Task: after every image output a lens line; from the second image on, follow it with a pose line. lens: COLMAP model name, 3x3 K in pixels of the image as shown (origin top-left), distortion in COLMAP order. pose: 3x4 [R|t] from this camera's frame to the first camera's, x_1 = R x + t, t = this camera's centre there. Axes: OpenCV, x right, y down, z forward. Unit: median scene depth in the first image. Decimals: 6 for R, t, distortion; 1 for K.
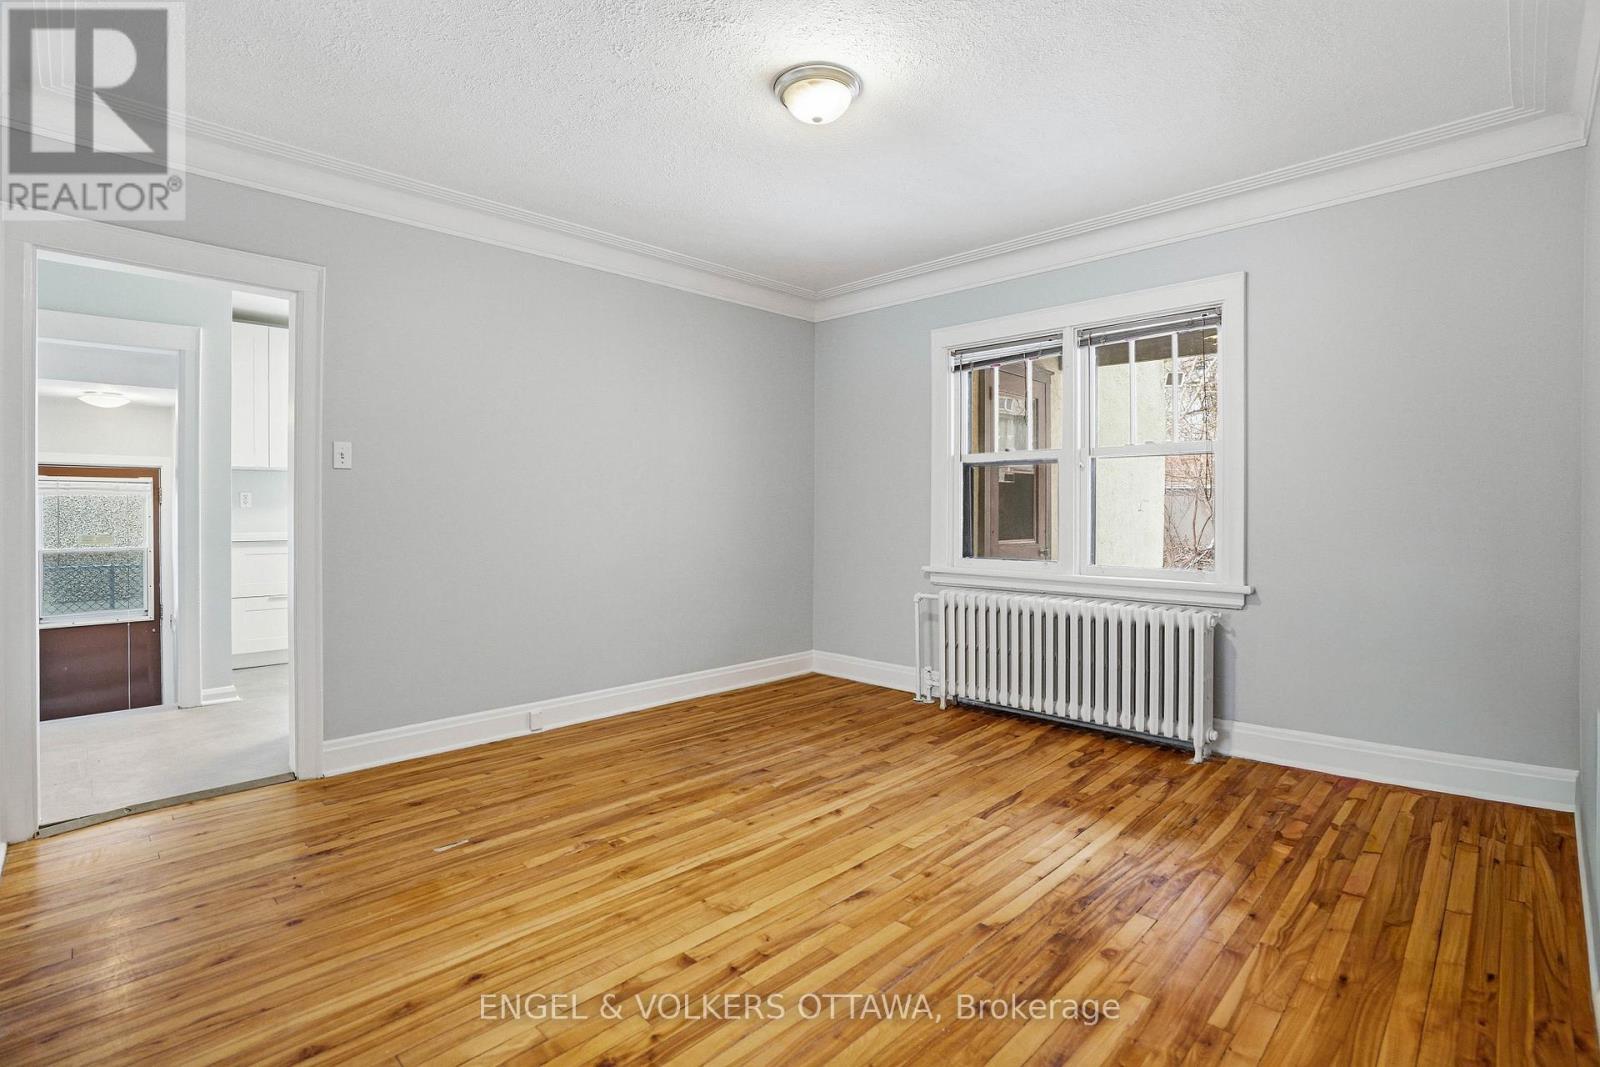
lens RADIAL K [[757.0, 0, 793.9], [0, 757.0, 519.5], [0, 0, 1]] dist [-0.066731, 0.024846]
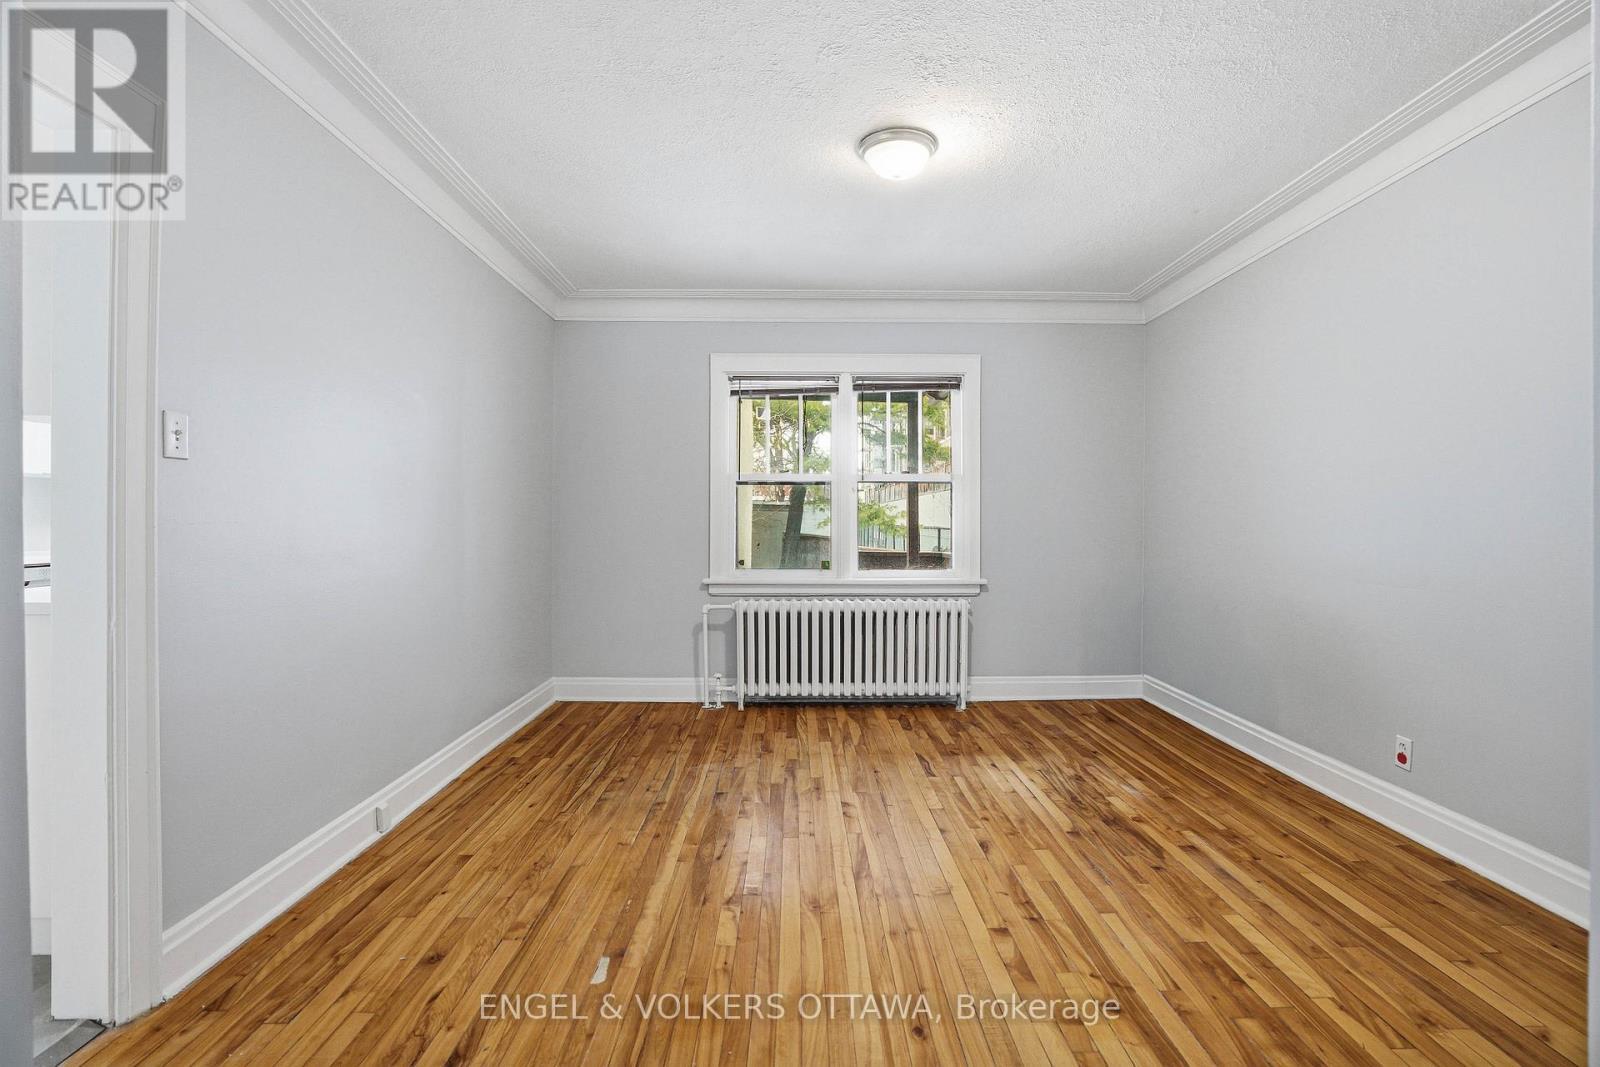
lens RADIAL K [[757.0, 0, 793.9], [0, 757.0, 519.5], [0, 0, 1]] dist [-0.066731, 0.024846]
pose [[0.696468, 0.005611, 0.717566, -0.702754], [0.005625, 0.999896, -0.013278, -0.006711], [-0.717566, 0.013284, 0.696364, 0.264933]]
